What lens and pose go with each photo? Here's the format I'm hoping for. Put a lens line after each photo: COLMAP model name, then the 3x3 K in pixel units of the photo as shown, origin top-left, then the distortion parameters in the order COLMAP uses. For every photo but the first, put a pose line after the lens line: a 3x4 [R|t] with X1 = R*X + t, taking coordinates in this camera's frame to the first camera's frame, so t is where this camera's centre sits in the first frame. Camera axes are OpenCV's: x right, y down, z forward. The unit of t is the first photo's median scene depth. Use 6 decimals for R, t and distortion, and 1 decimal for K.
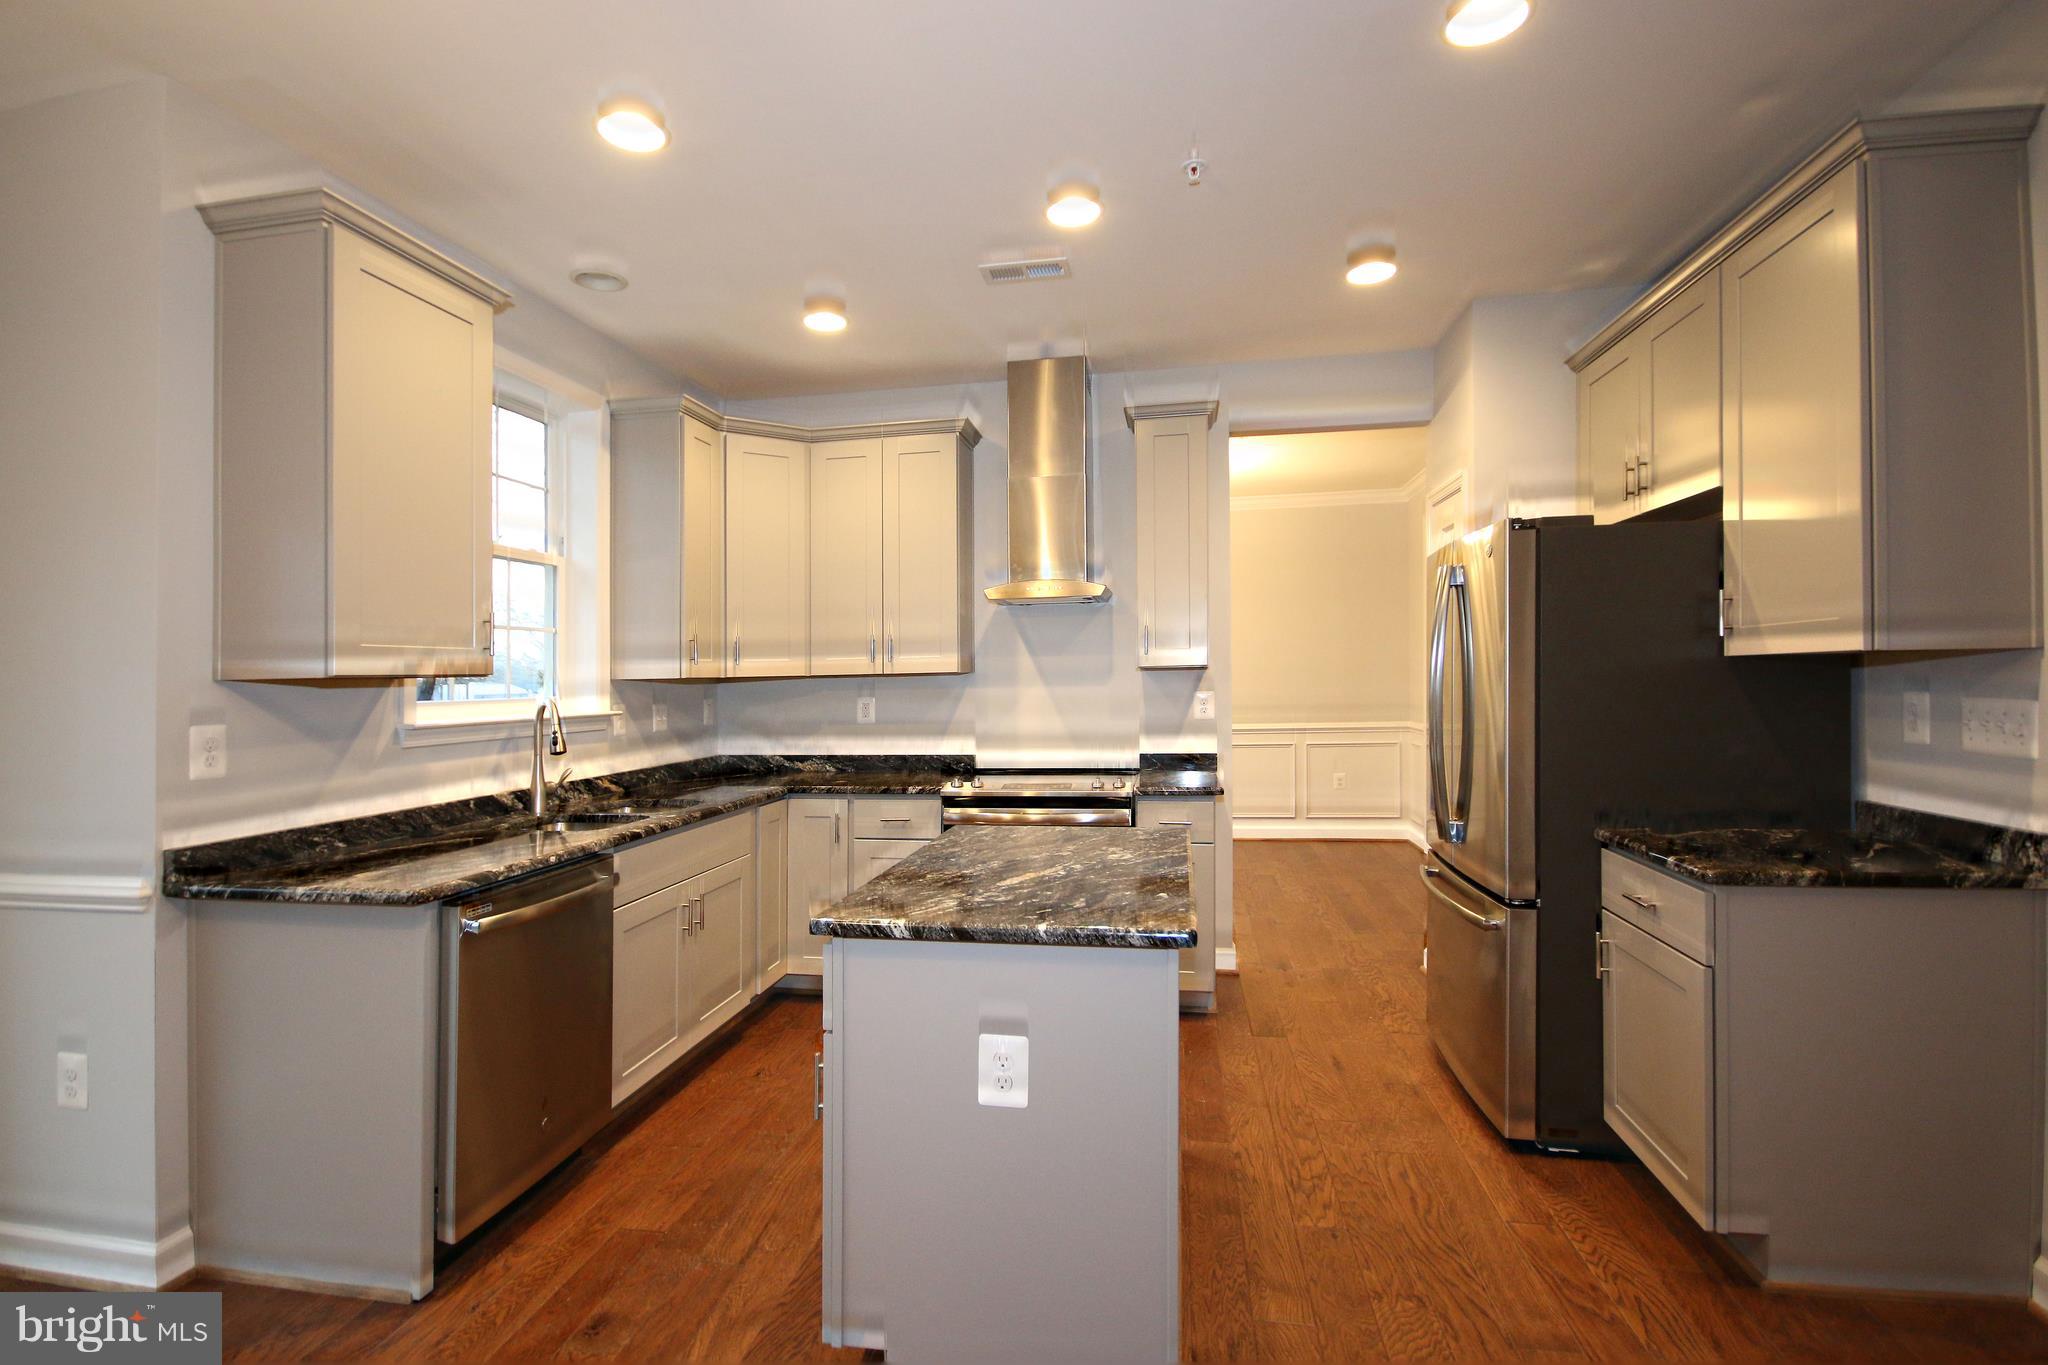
lens RADIAL K [[943.6, 0, 1015.5], [0, 943.6, 655.8], [0, 0, 1]] dist [-0.000273, -0.000087]
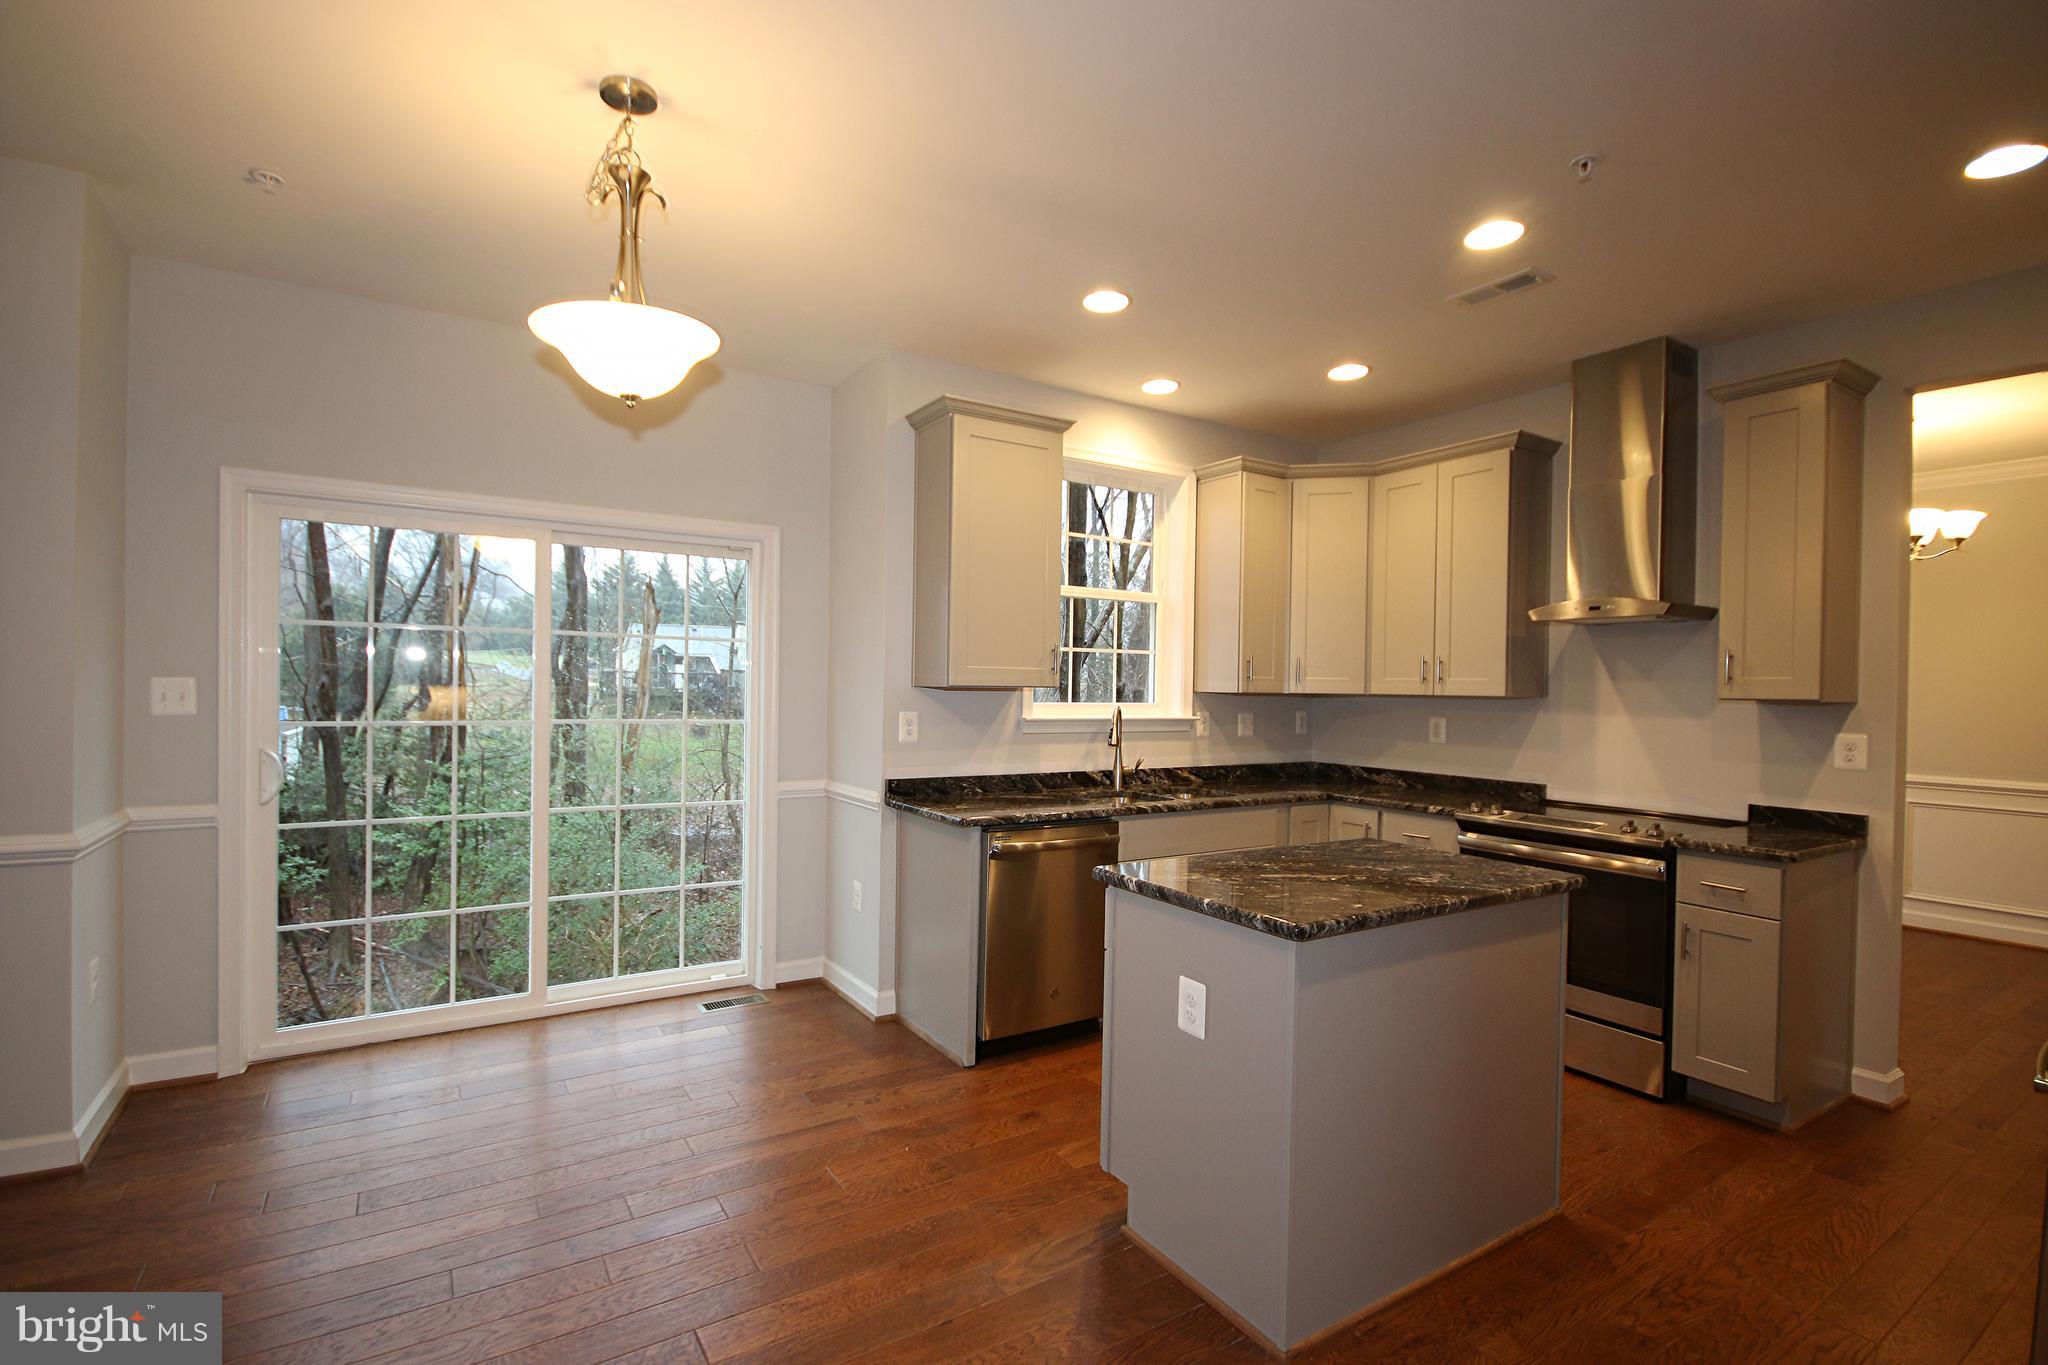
lens RADIAL K [[953.6, 0, 1024.0], [0, 953.6, 682.5], [0, 0, 1]] dist [-0.000798, -0.000095]
pose [[0.679468, 0.028146, -0.733165, 0.526526], [-0.013167, 0.999571, 0.026170, -0.026241], [0.733587, -0.008128, 0.679547, -0.042513]]
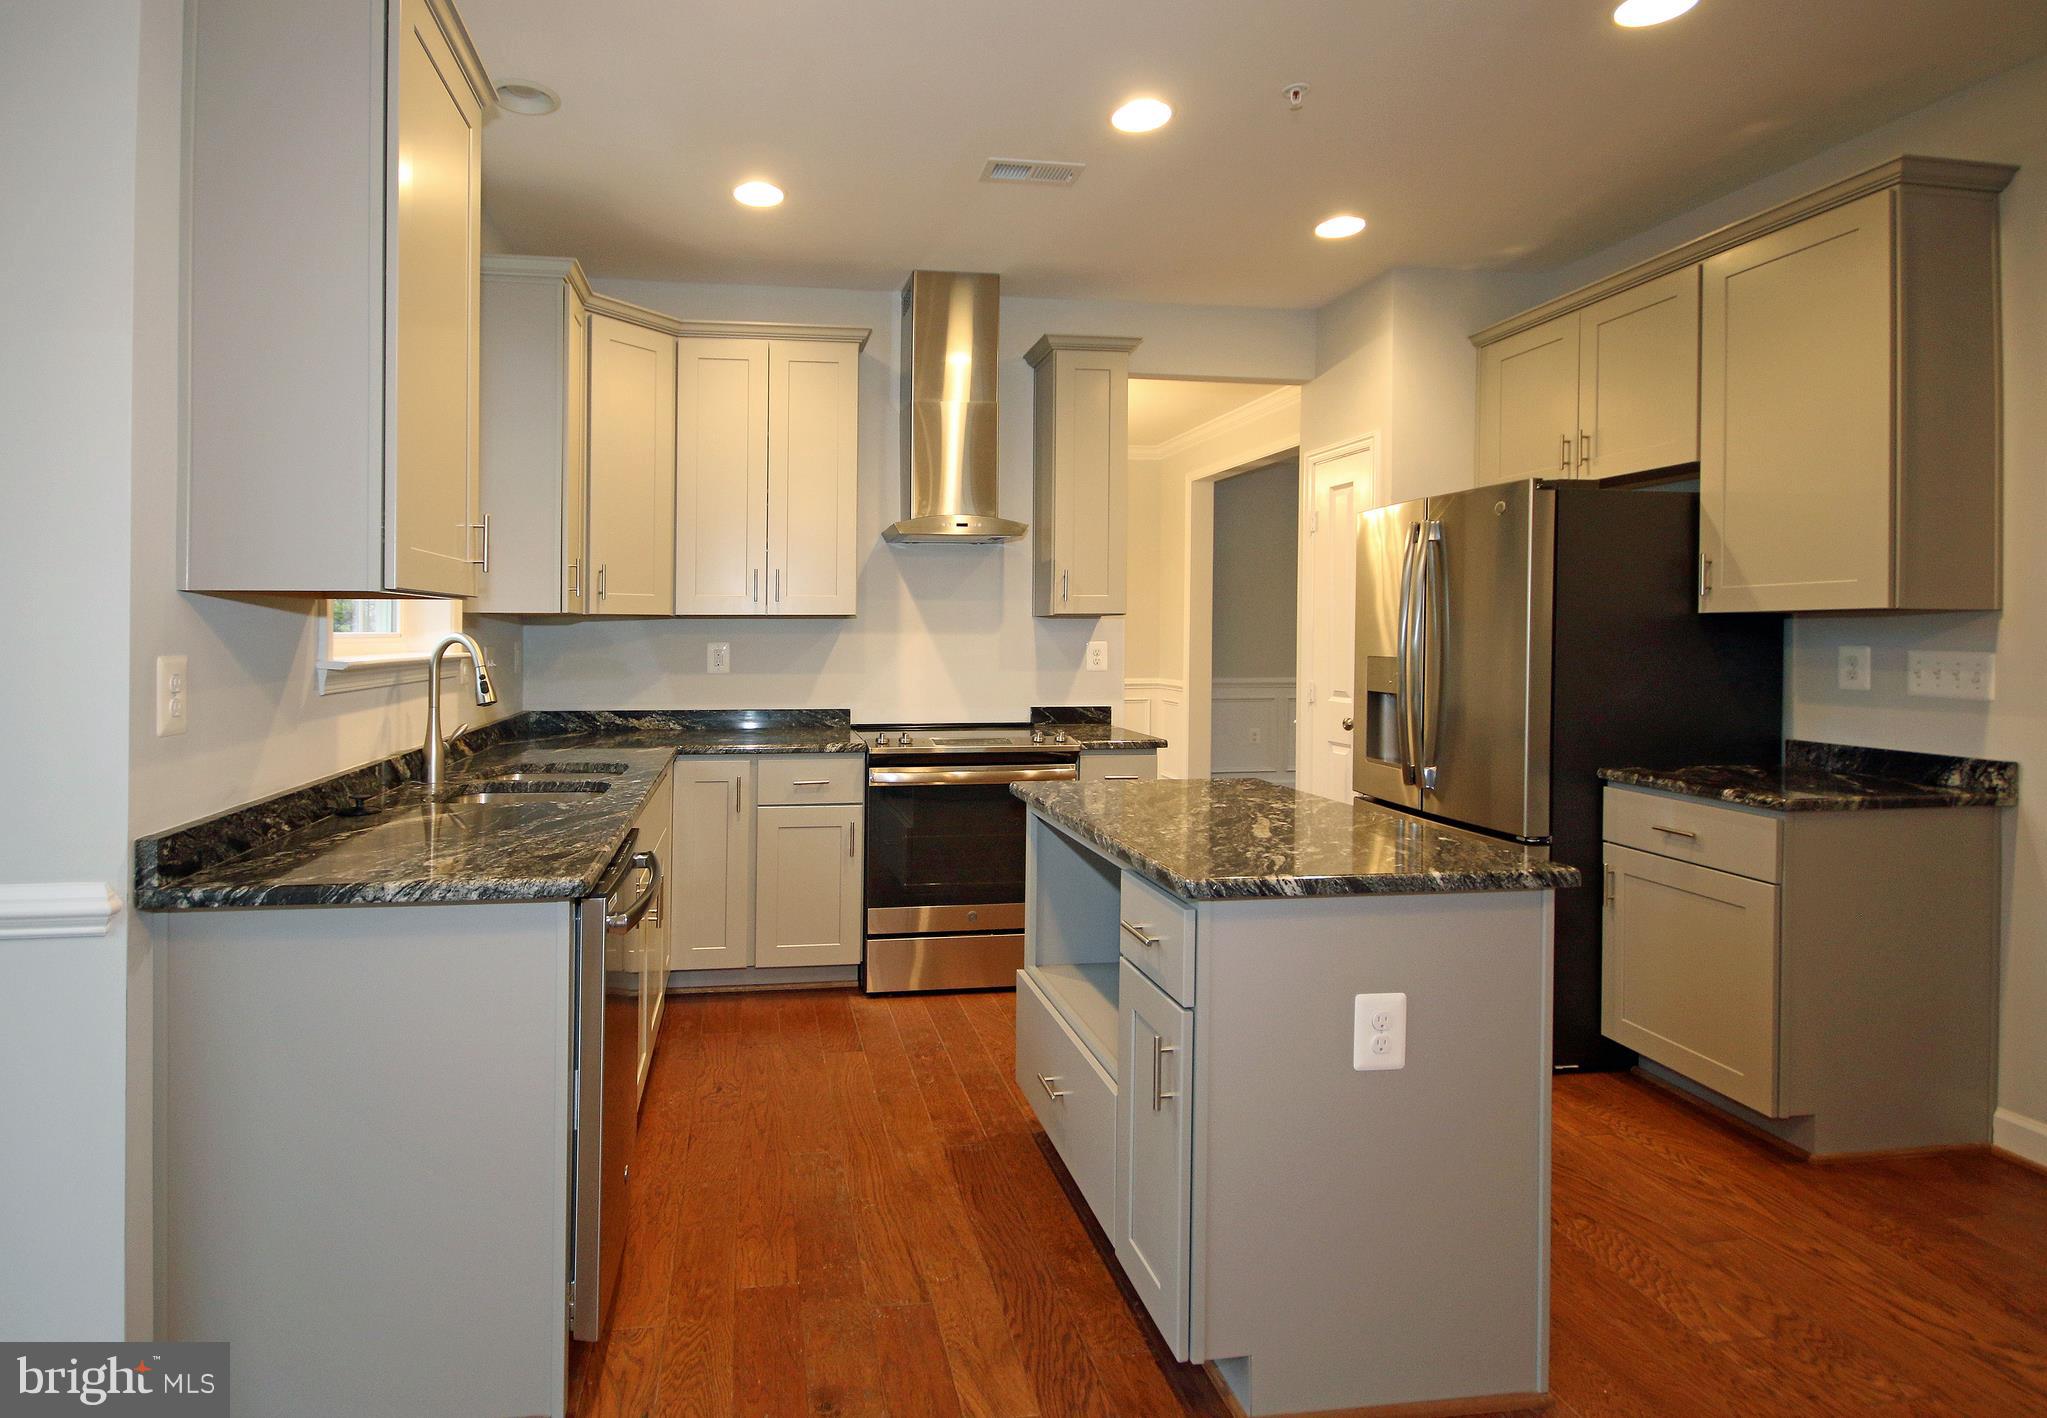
lens RADIAL K [[1026.0, 0, 898.5], [0, 1026.0, 625.7], [0, 0, 1]] dist [0.001822, 0.000190]
pose [[0.951673, 0.022412, 0.306294, -0.523068], [-0.026734, 0.999593, 0.009920, 0.027953], [-0.305947, -0.017629, 0.951885, 0.124281]]
